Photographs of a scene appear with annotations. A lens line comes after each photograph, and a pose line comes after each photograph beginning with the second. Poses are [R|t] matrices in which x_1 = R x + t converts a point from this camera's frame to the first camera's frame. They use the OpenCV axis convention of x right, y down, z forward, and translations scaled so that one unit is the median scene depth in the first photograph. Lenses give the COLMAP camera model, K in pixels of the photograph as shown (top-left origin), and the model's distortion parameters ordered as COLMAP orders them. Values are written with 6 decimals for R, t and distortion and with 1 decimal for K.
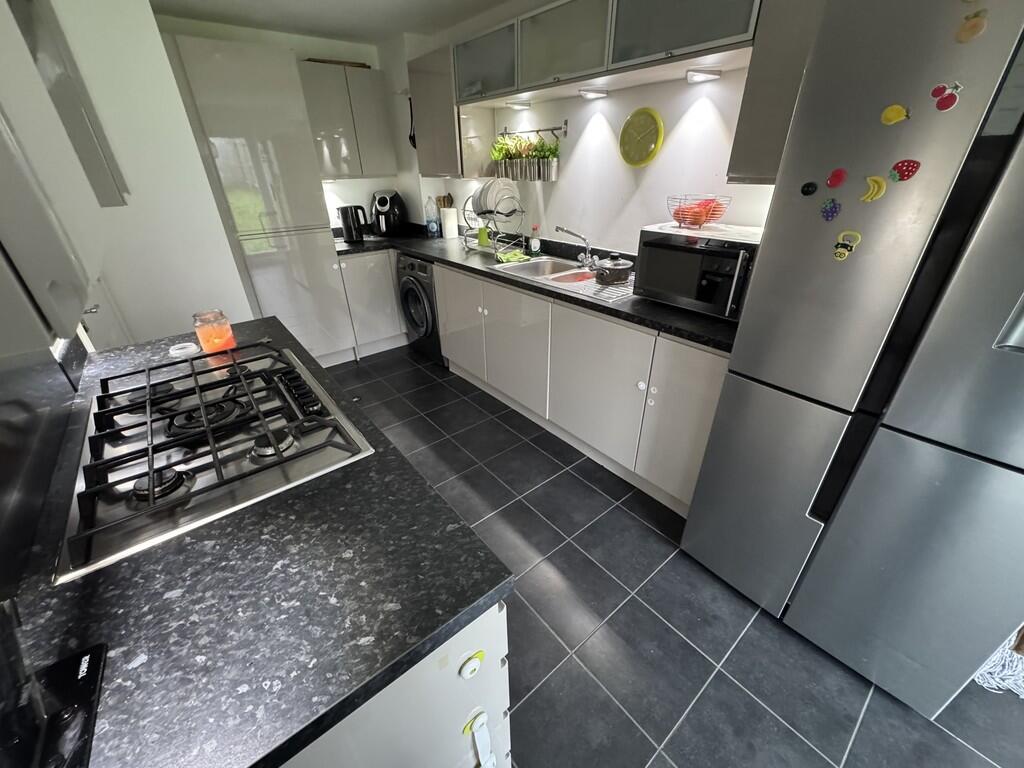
lens RADIAL K [[408.5, 0, 510.8], [0, 408.5, 385.1], [0, 0, 1]] dist [0.000707, -0.000008]
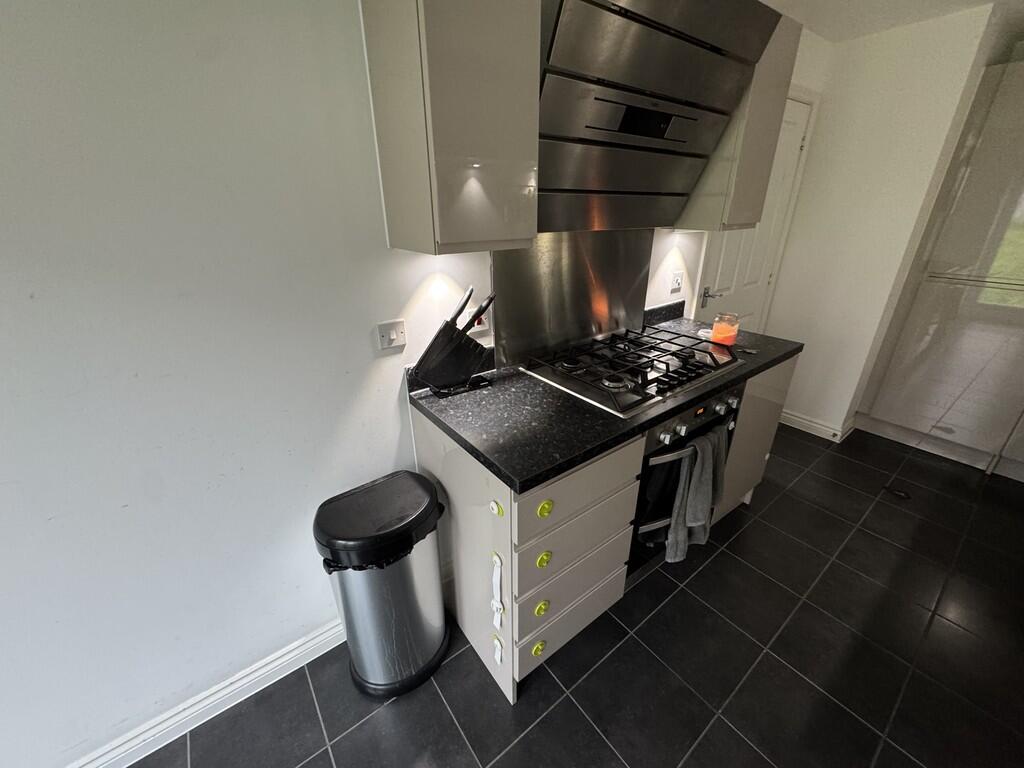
lens RADIAL K [[408.5, 0, 514.9], [0, 408.5, 383.8], [0, 0, 1]] dist [0.000707, -0.000008]
pose [[-0.024634, 0.420049, -0.907167, 1.085509], [-0.472877, 0.794607, 0.380771, -0.342777], [0.880784, 0.438359, 0.179057, 0.511539]]
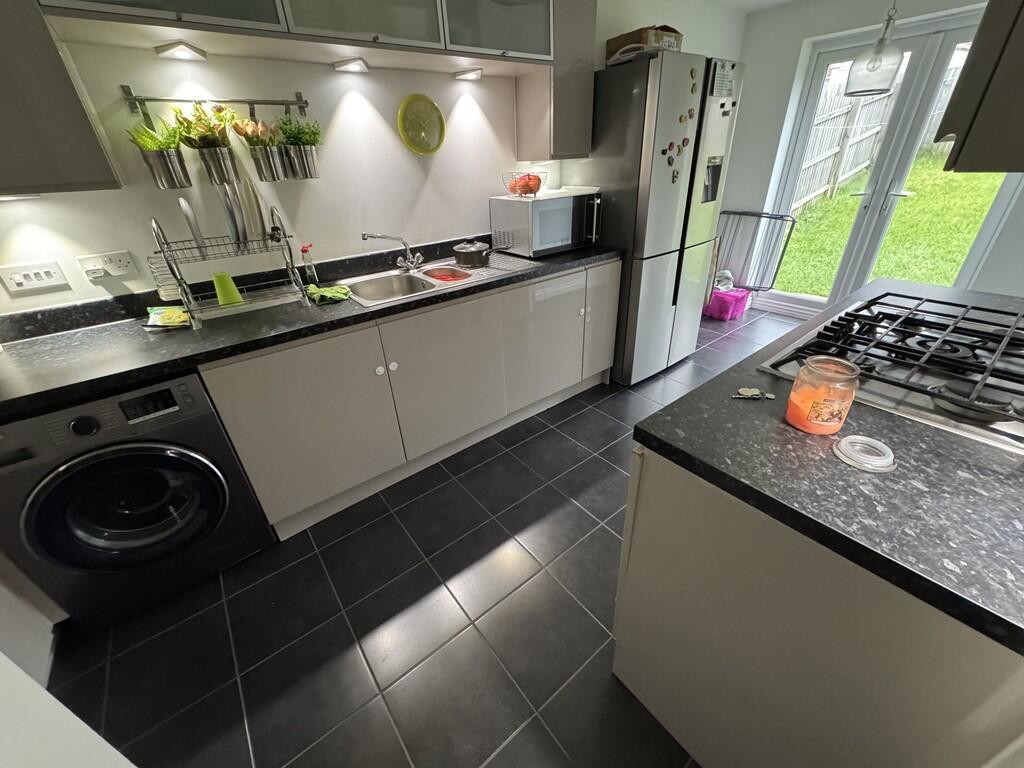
lens RADIAL K [[408.5, 0, 508.1], [0, 408.5, 387.9], [0, 0, 1]] dist [0.000707, -0.000008]
pose [[0.016362, -0.457551, 0.889033, -1.510289], [0.524307, 0.761026, 0.382021, -0.620047], [-0.851372, 0.459876, 0.252349, 1.368113]]
